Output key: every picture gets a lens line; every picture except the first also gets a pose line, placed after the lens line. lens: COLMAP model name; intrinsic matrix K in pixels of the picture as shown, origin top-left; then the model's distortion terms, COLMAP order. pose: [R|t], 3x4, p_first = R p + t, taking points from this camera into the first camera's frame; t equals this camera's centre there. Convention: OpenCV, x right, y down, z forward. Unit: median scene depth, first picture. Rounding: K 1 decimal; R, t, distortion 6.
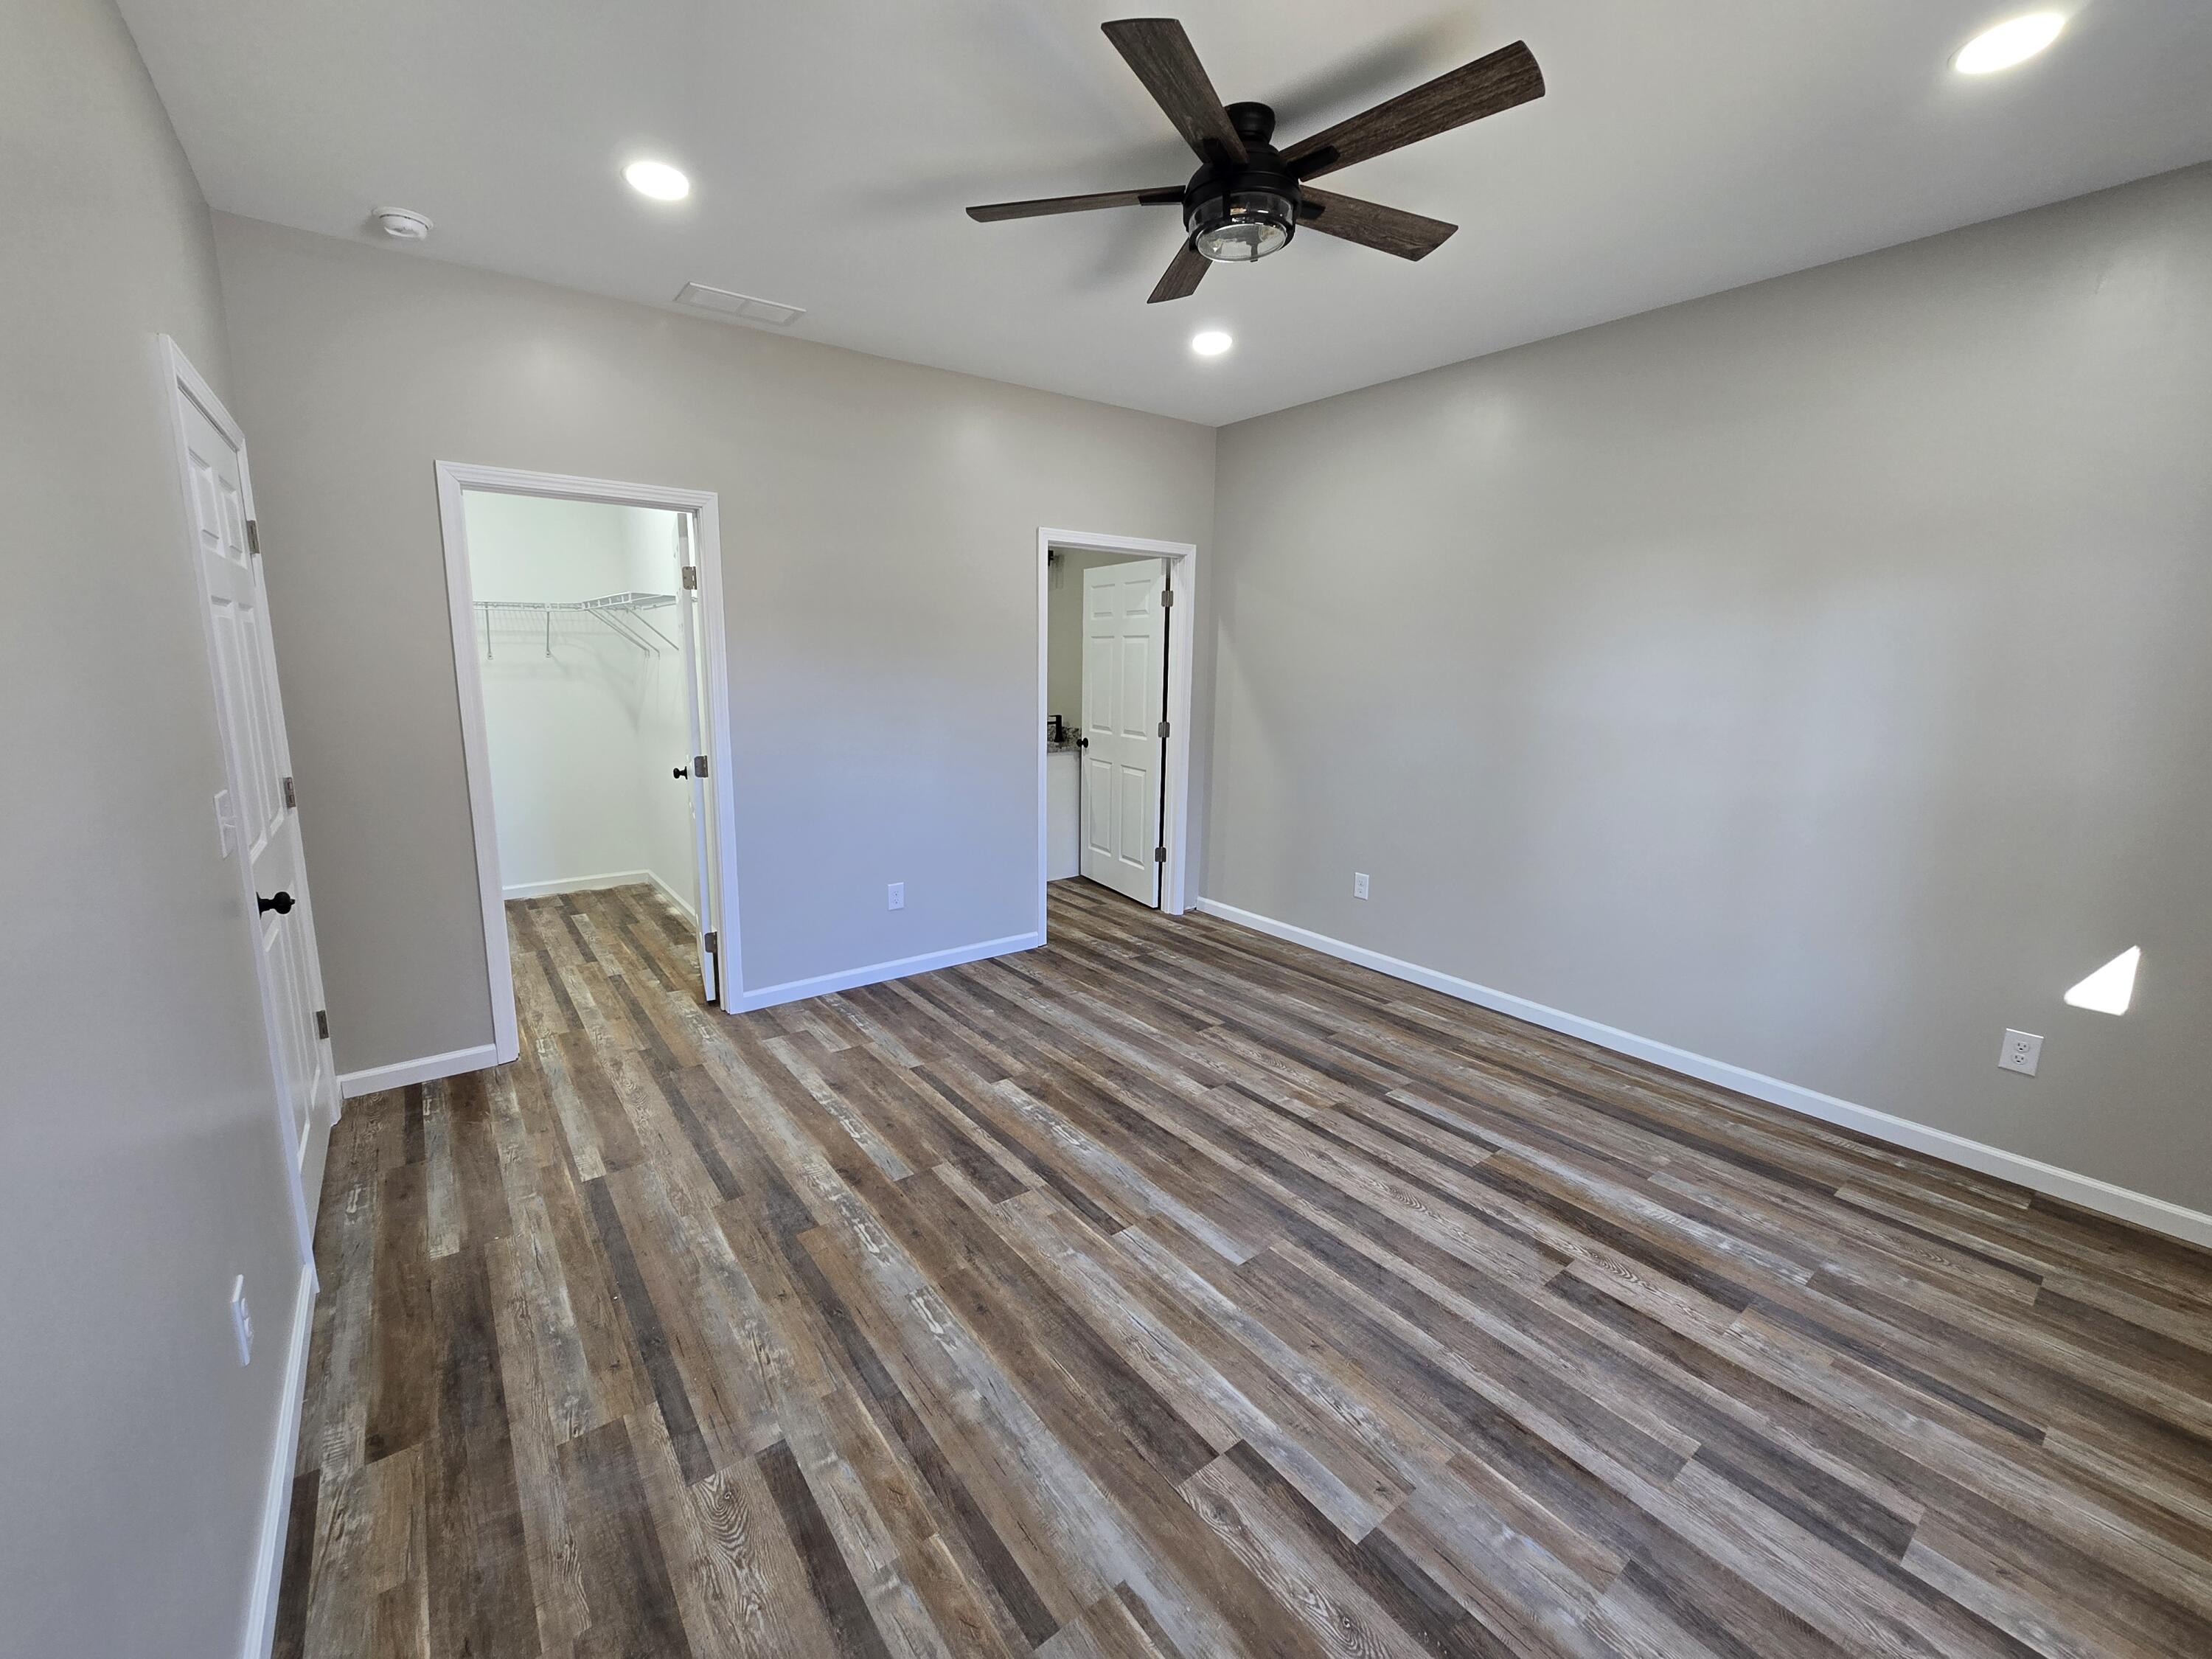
lens RADIAL K [[902.6, 0, 1101.0], [0, 902.6, 818.2], [0, 0, 1]] dist [-0.001292, 0.000224]
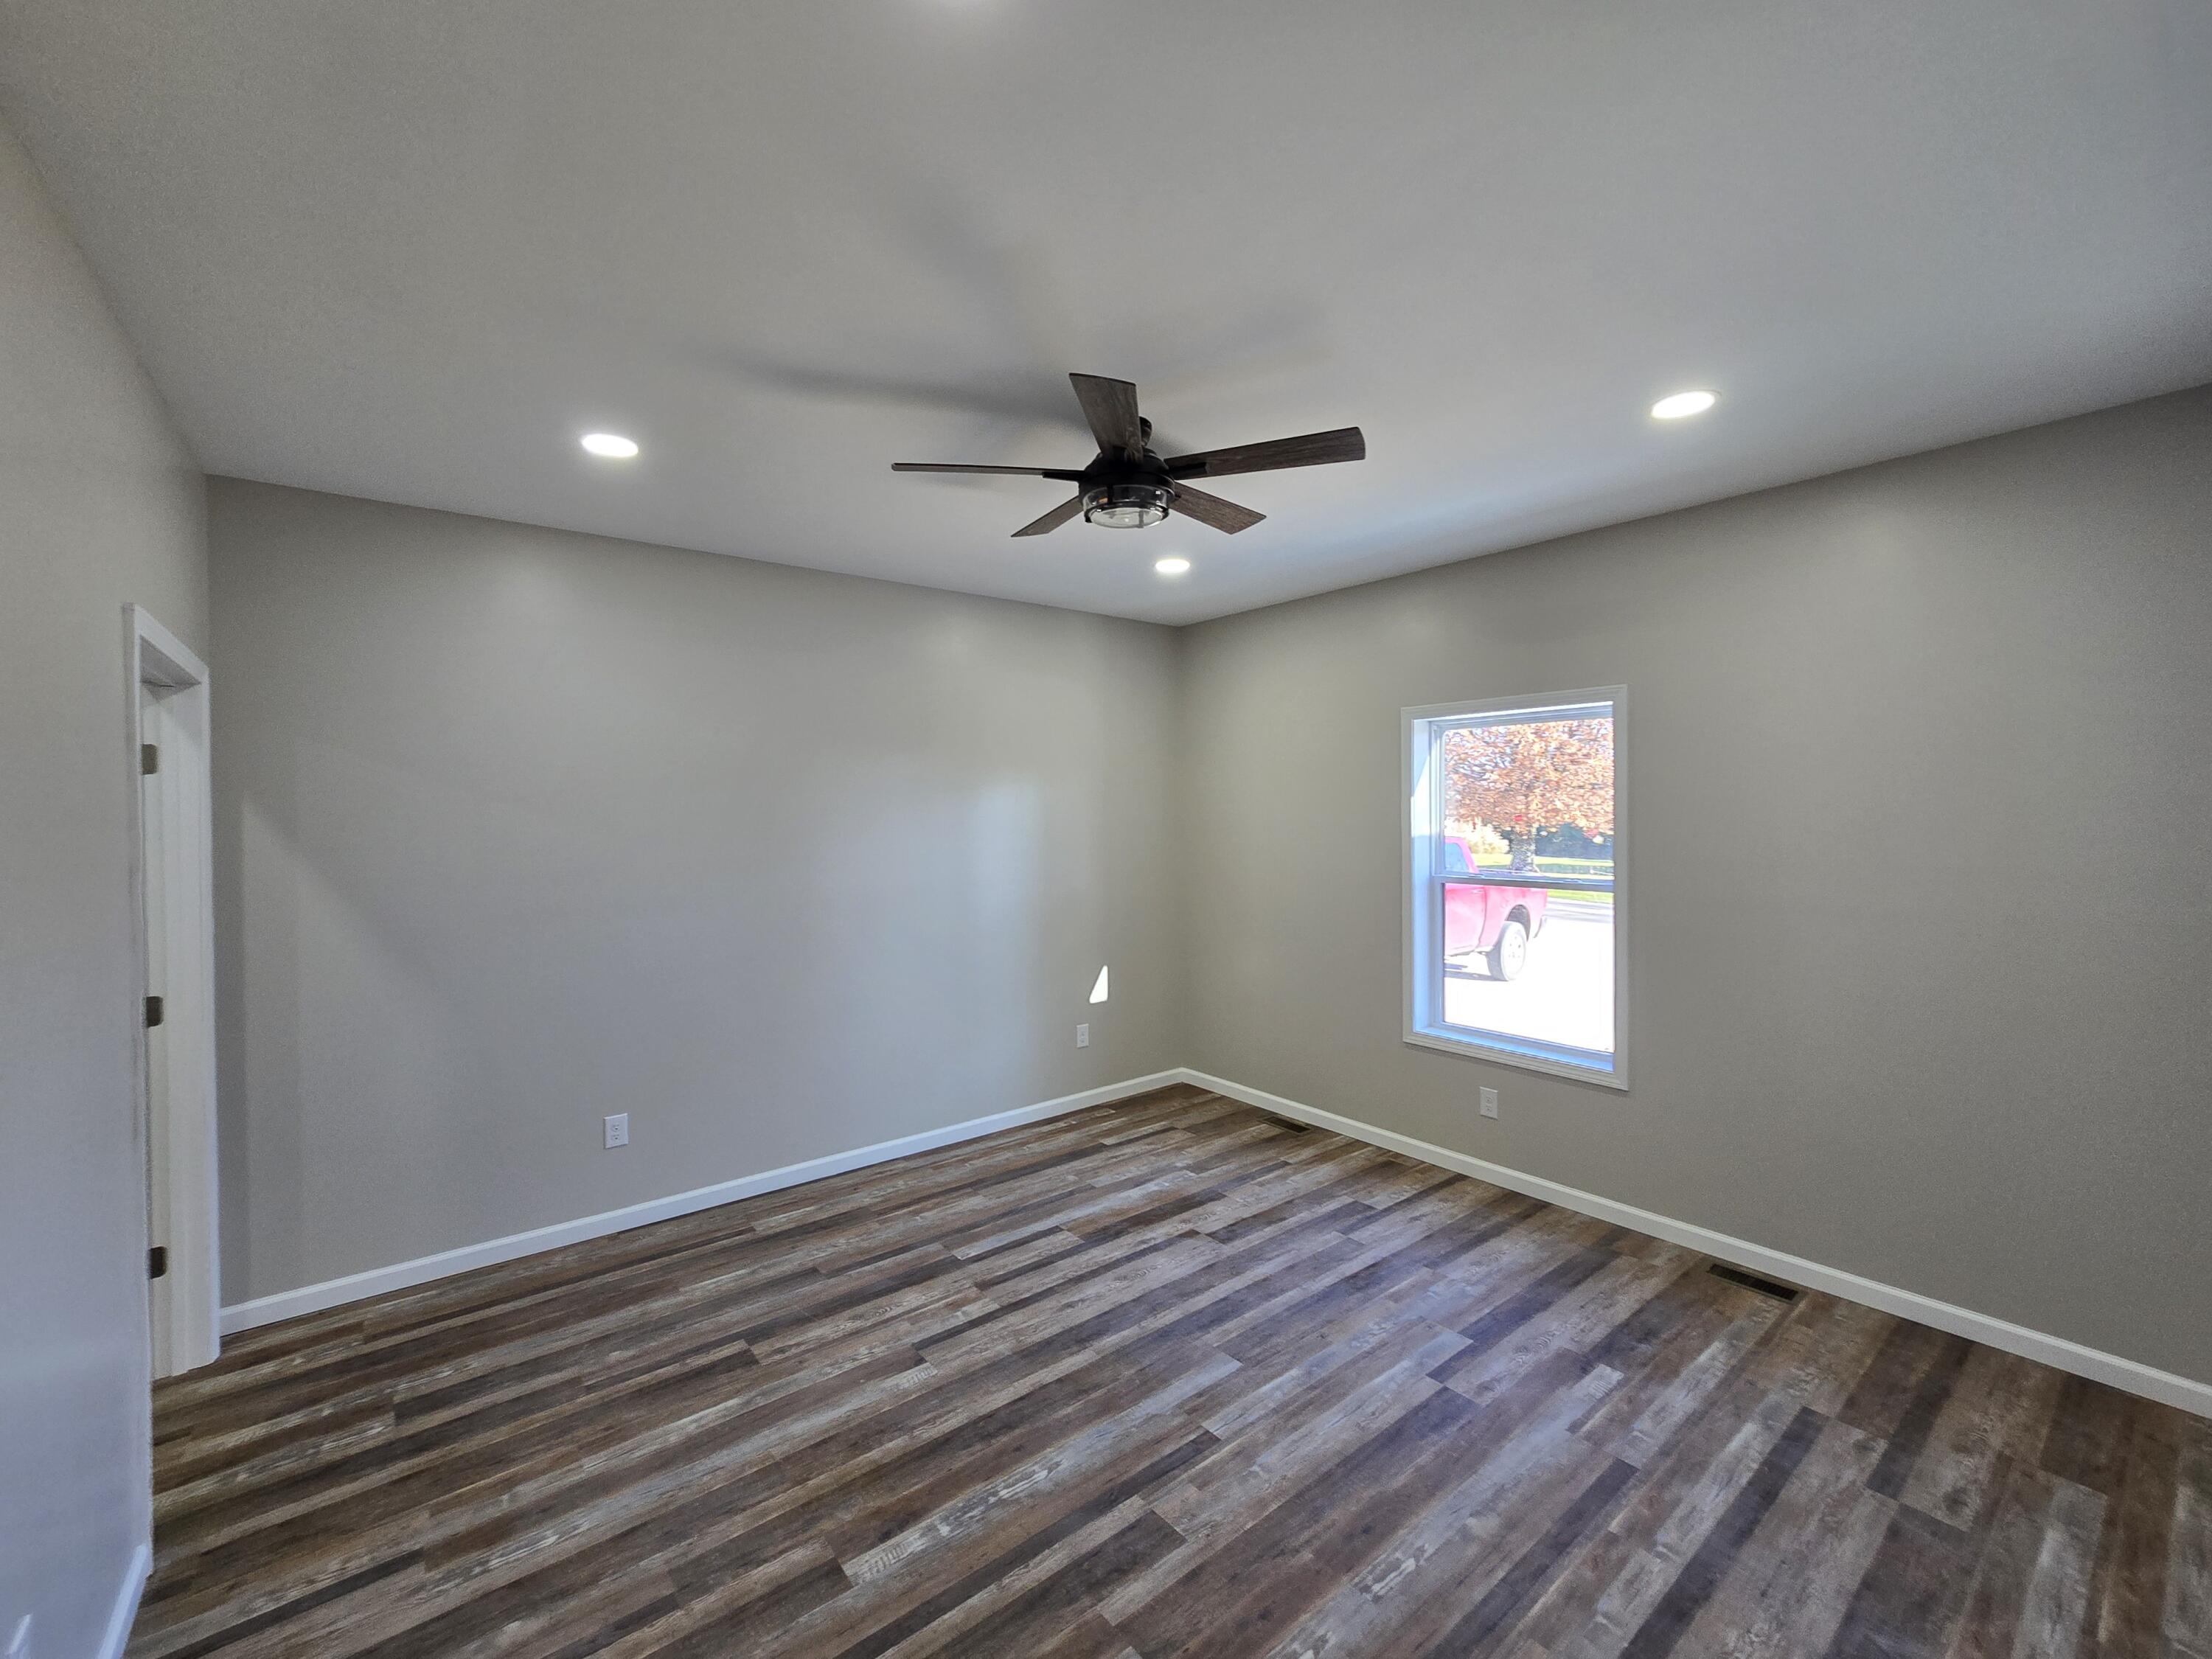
lens RADIAL K [[899.7, 0, 1085.6], [0, 899.7, 822.4], [0, 0, 1]] dist [-0.001371, 0.000063]
pose [[-0.004978, -0.025278, 0.999668, -0.894430], [0.191631, 0.981129, 0.025763, -0.238160], [-0.981454, 0.191696, -0.000040, 0.953466]]
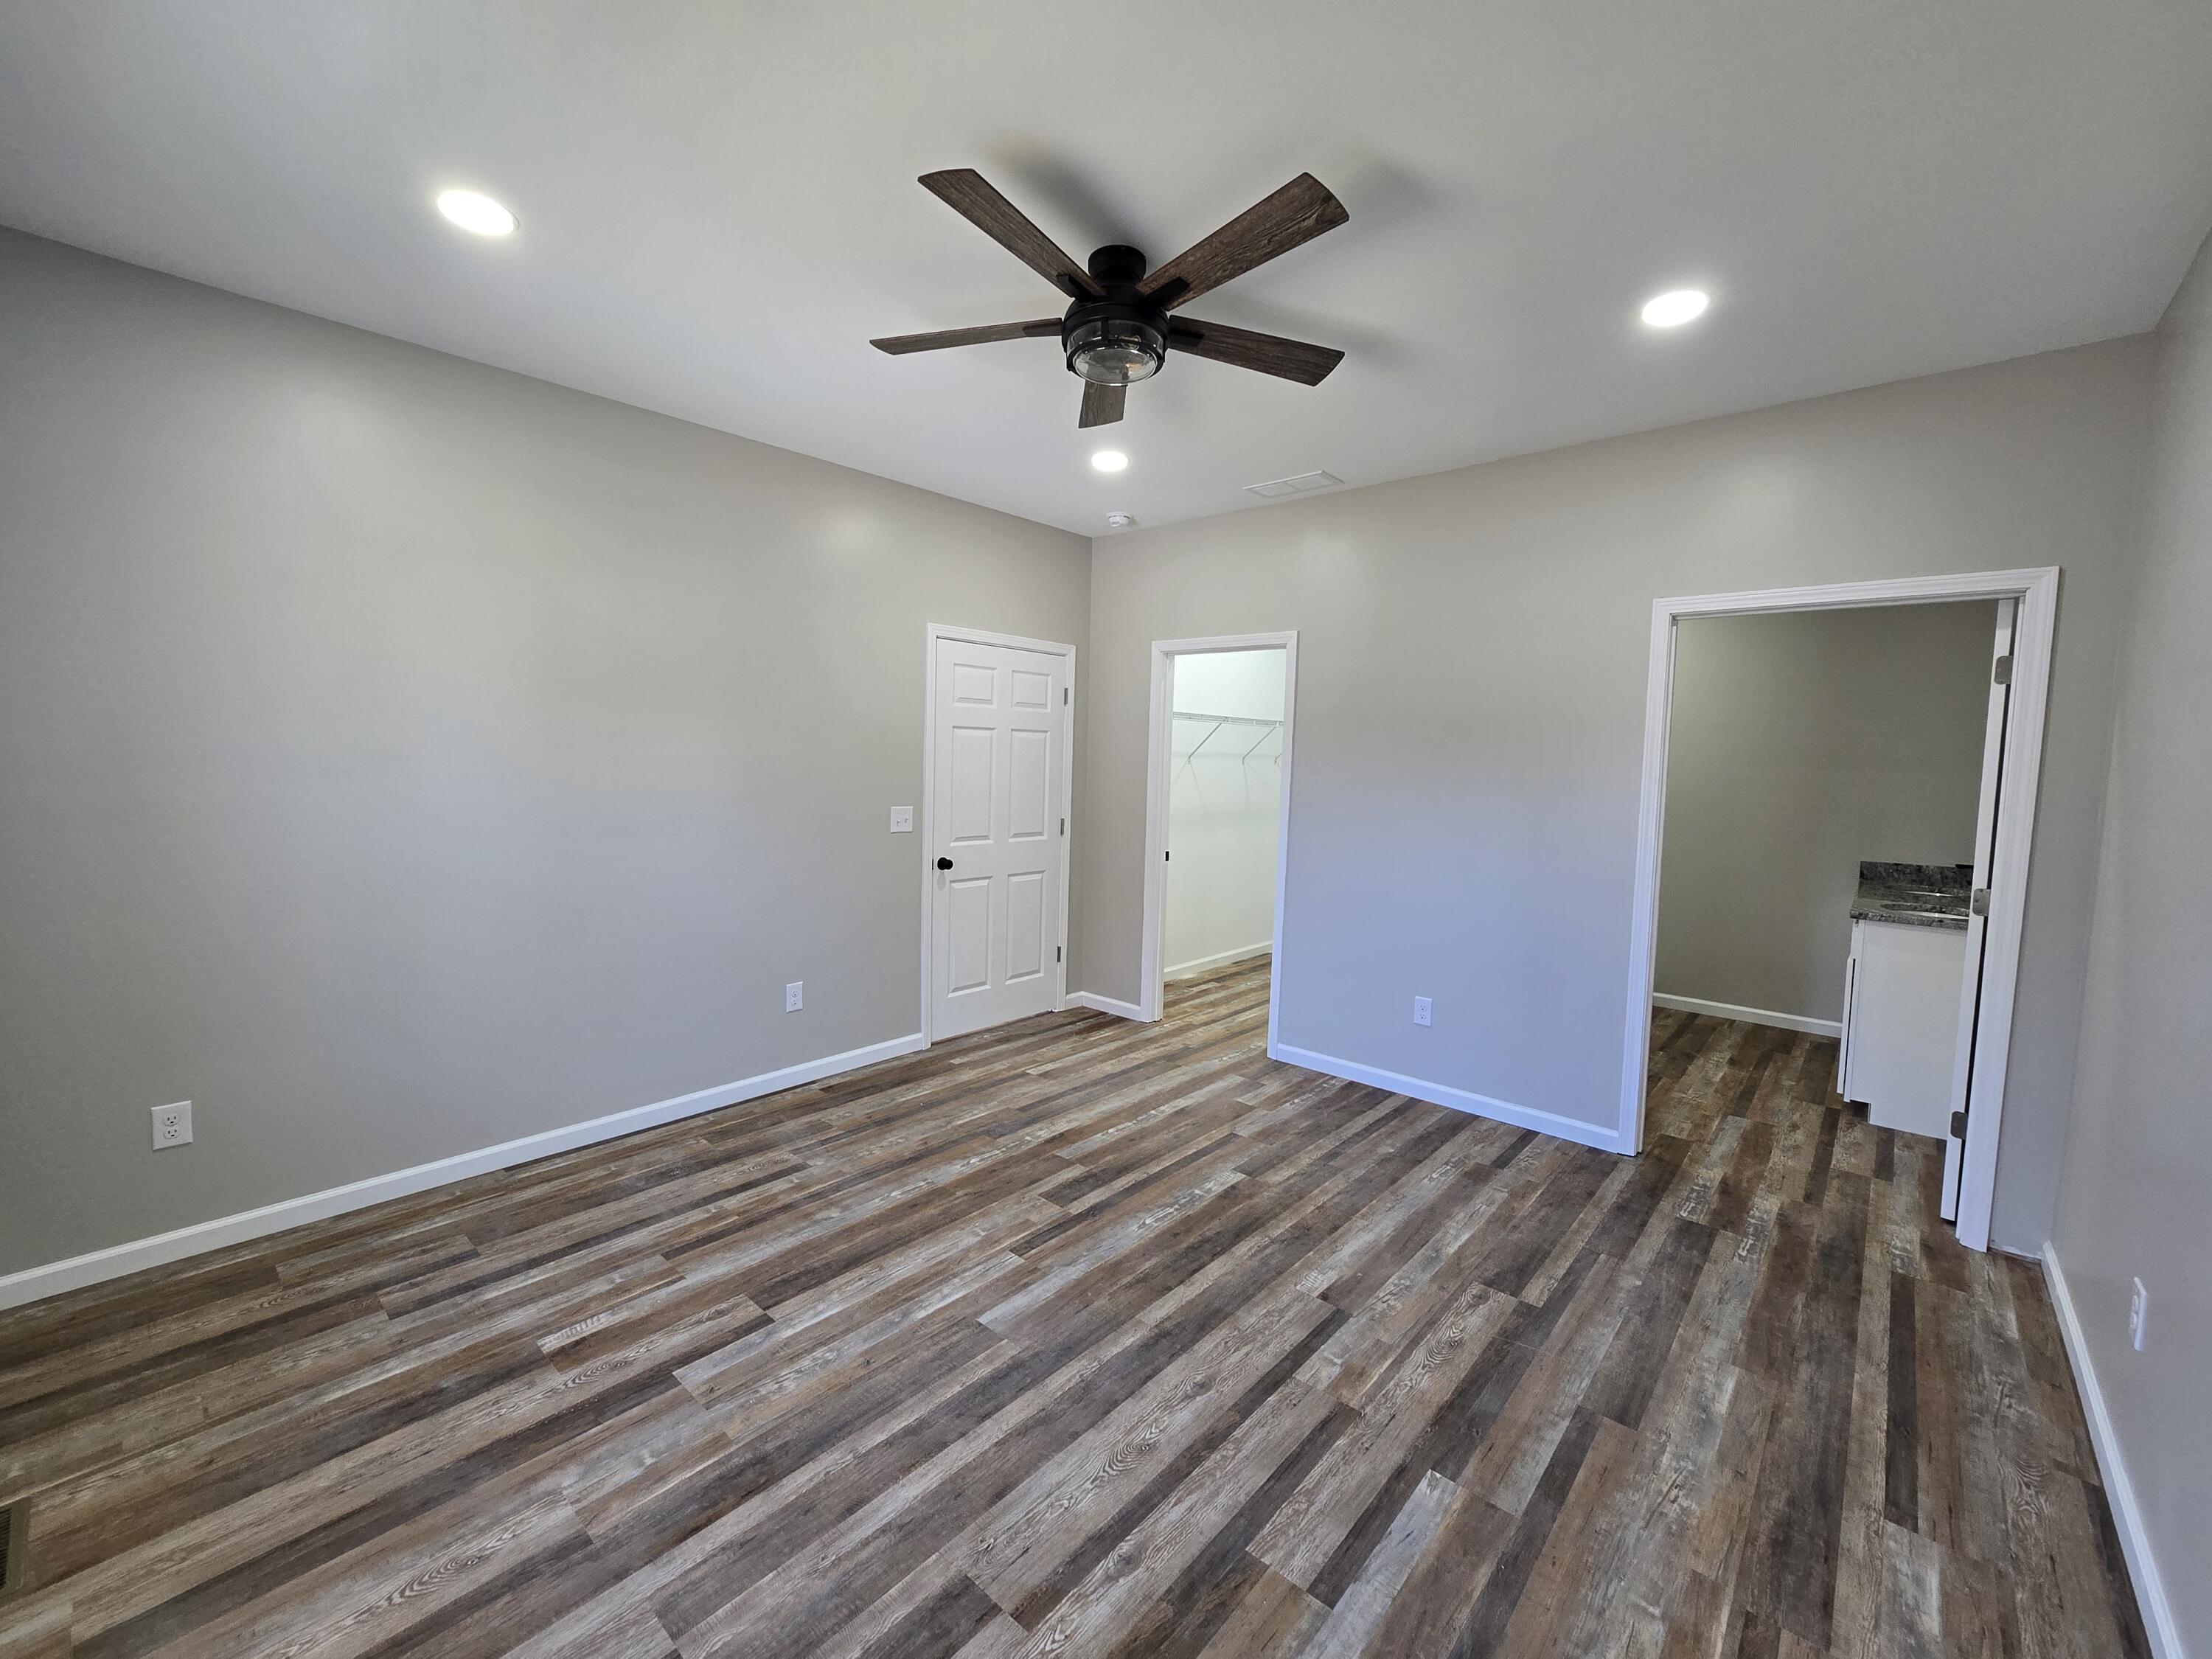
lens RADIAL K [[902.6, 0, 1101.0], [0, 902.6, 818.2], [0, 0, 1]] dist [-0.001292, 0.000224]
pose [[0.190982, 0.060762, -0.979711, 1.048310], [-0.196571, 0.980232, 0.022476, -0.114202], [0.961710, 0.188290, 0.199151, 0.734345]]
